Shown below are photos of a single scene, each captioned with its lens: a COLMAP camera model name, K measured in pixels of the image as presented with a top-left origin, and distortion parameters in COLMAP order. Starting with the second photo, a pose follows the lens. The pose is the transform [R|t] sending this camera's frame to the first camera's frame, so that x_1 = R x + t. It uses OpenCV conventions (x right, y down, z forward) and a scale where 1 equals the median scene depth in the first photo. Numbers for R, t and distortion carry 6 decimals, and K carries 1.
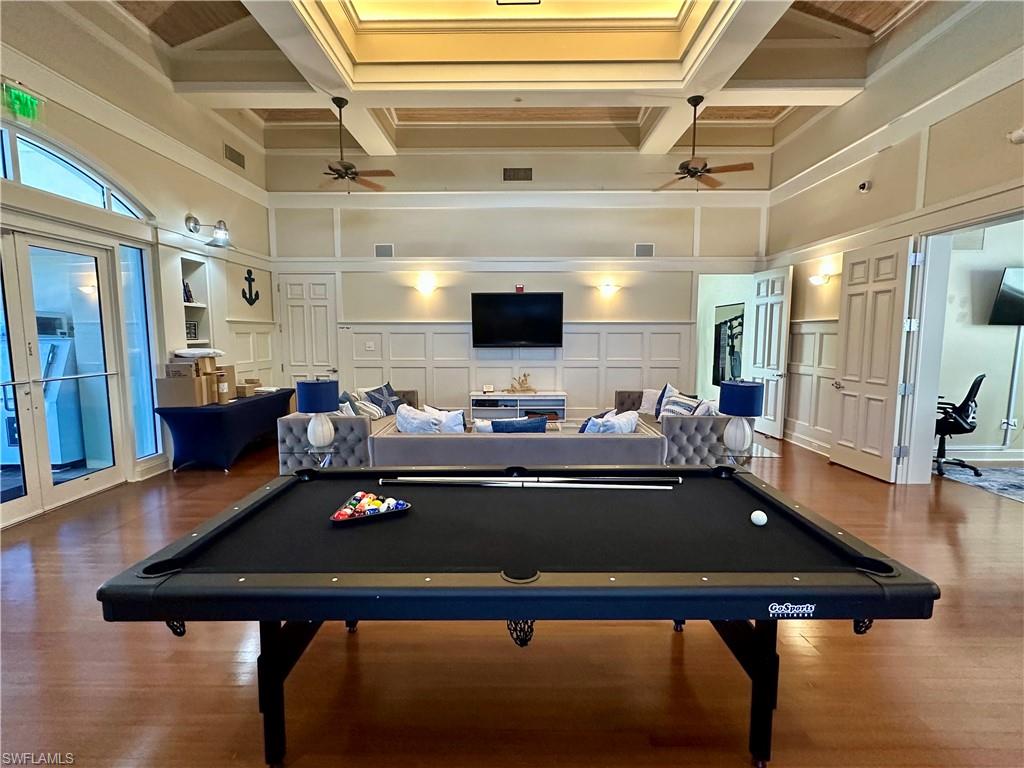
lens RADIAL K [[495.1, 0, 512.0], [0, 495.1, 384.0], [0, 0, 1]] dist [-0.001668, -0.000844]
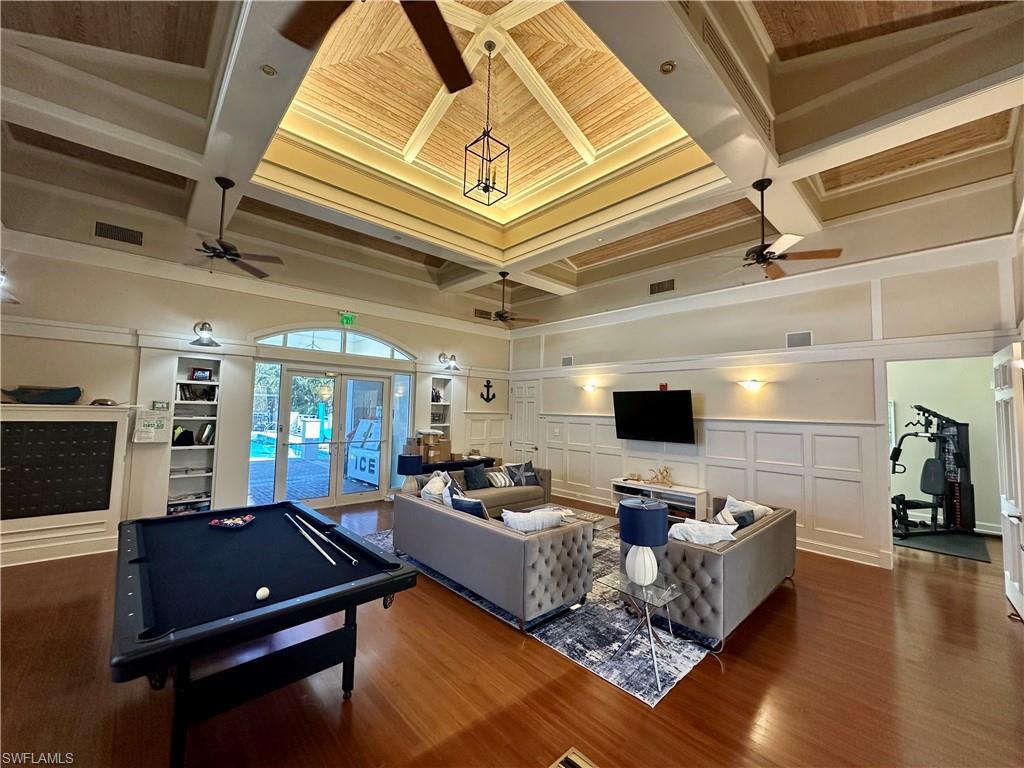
lens RADIAL K [[407.2, 0, 512.0], [0, 407.2, 384.0], [0, 0, 1]] dist [-0.001464, -0.000039]
pose [[0.687444, -0.032037, -0.725531, 0.457262], [-0.095032, 0.986468, -0.133603, -0.050084], [0.719993, 0.160793, 0.675097, 0.168501]]
